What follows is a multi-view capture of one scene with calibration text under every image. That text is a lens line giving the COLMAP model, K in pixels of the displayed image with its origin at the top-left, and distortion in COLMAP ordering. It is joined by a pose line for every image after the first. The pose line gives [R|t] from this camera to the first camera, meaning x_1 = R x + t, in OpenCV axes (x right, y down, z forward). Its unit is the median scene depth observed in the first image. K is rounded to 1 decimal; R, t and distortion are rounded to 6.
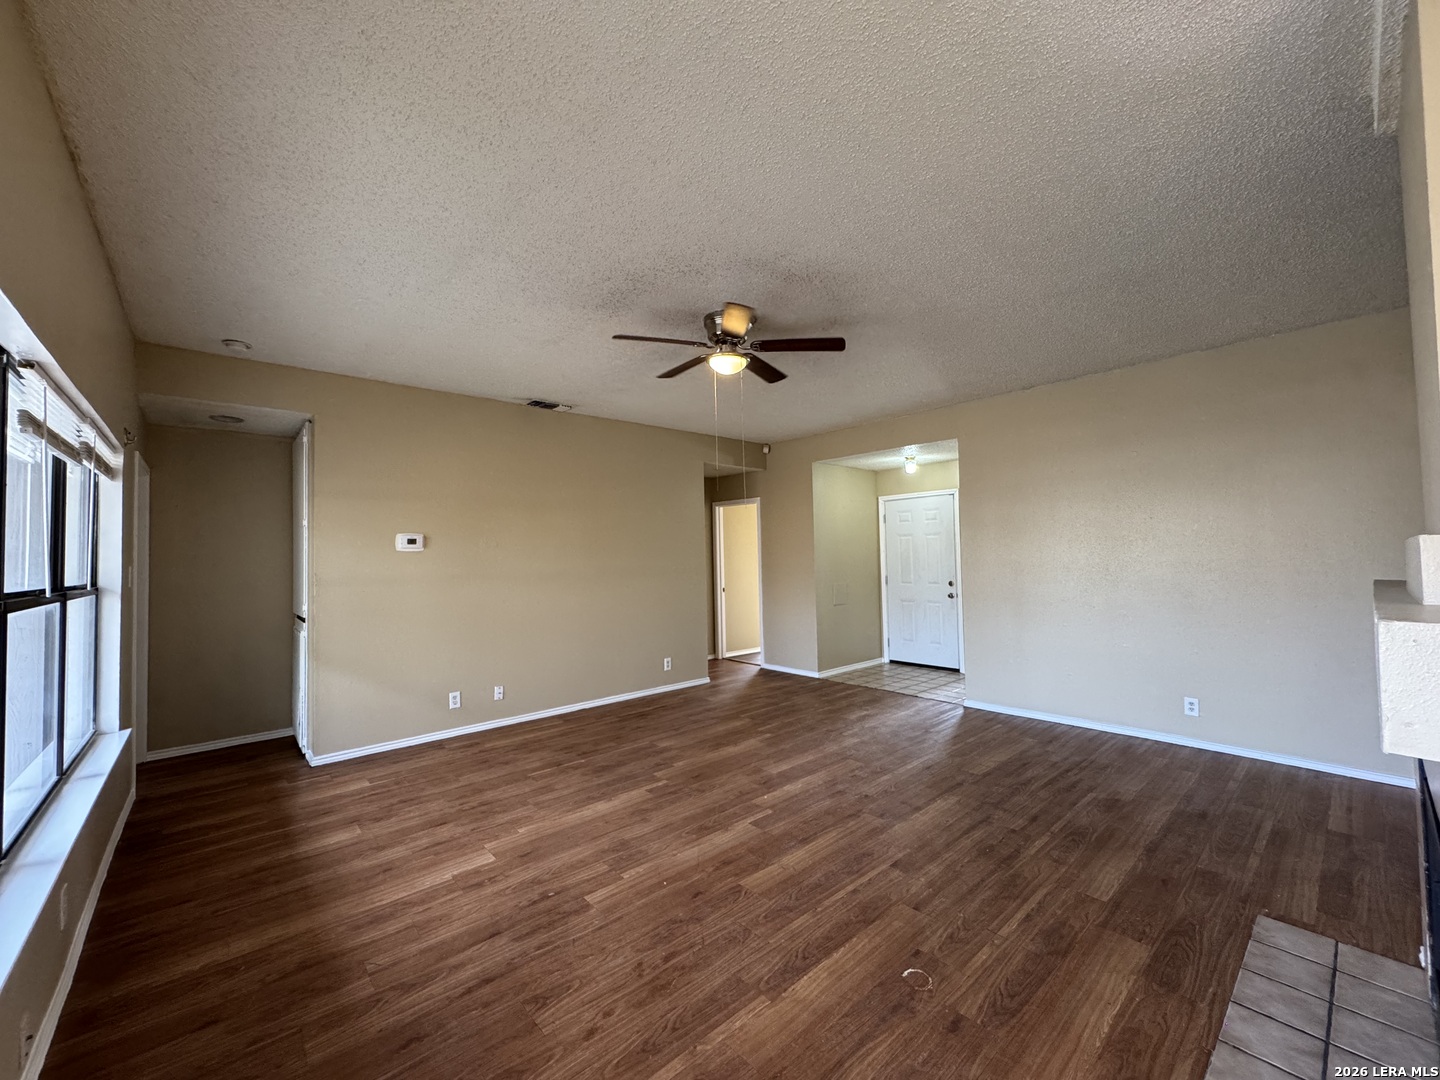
lens RADIAL K [[573.4, 0, 720.5], [0, 573.4, 538.0], [0, 0, 1]] dist [-0.001779, 0.000240]
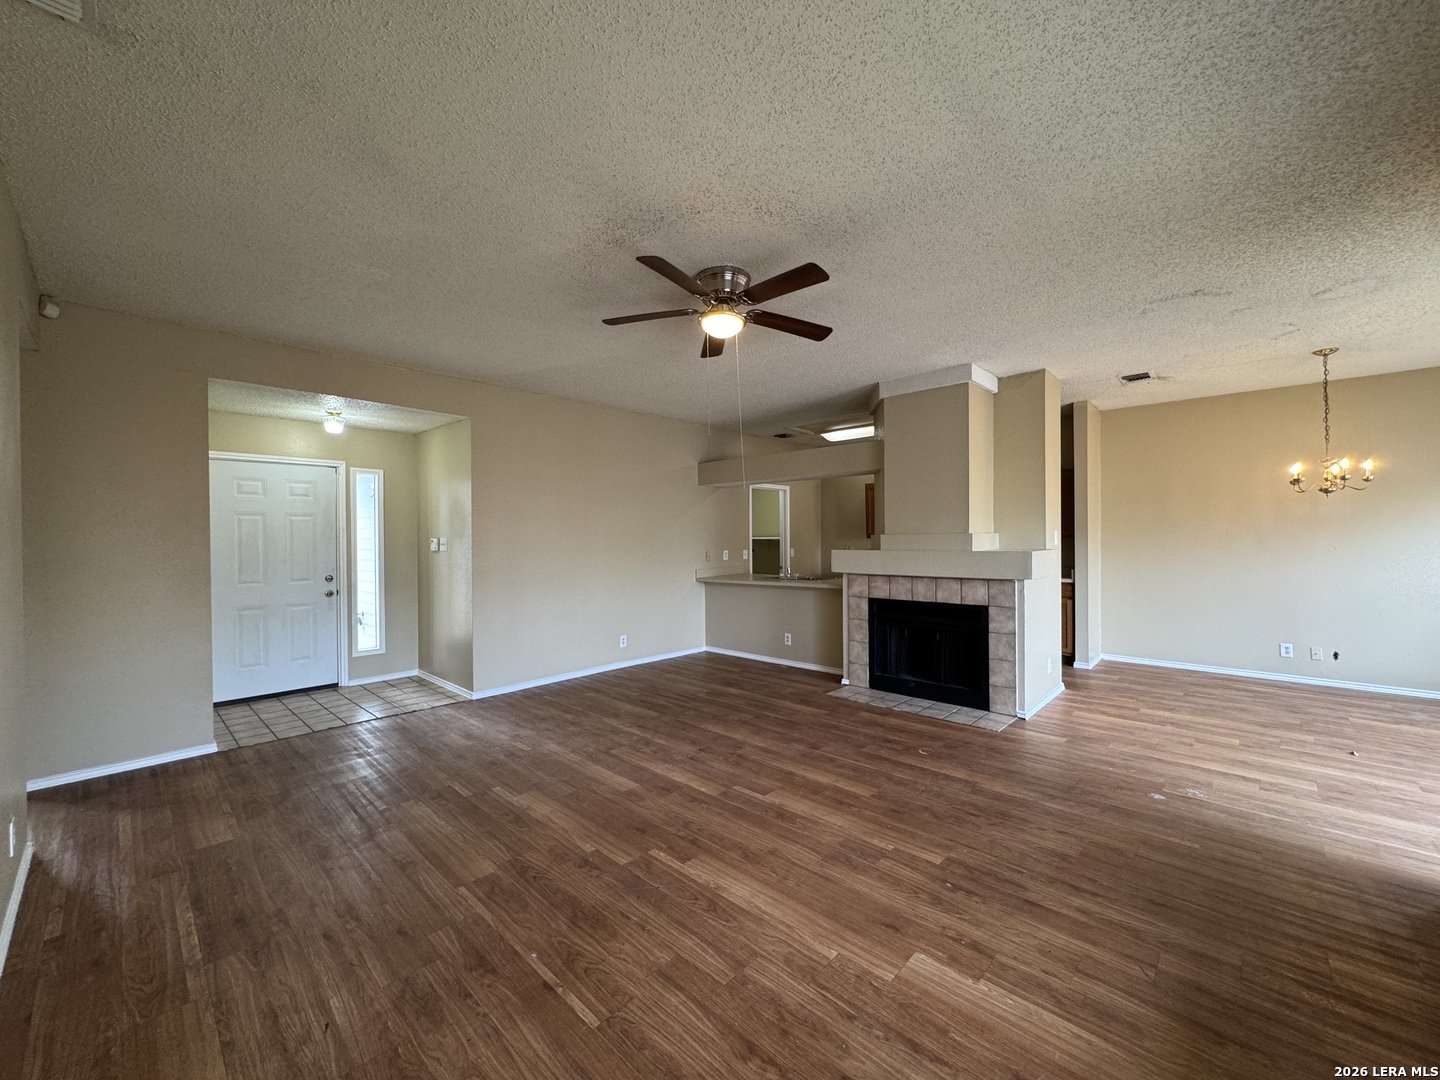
lens RADIAL K [[573.4, 0, 716.9], [0, 573.4, 539.3], [0, 0, 1]] dist [-0.001779, 0.000240]
pose [[-0.086331, 0.014835, 0.996156, -0.981613], [-0.025398, 0.999531, -0.017087, 0.055528], [-0.995943, -0.026776, -0.085914, 1.189090]]
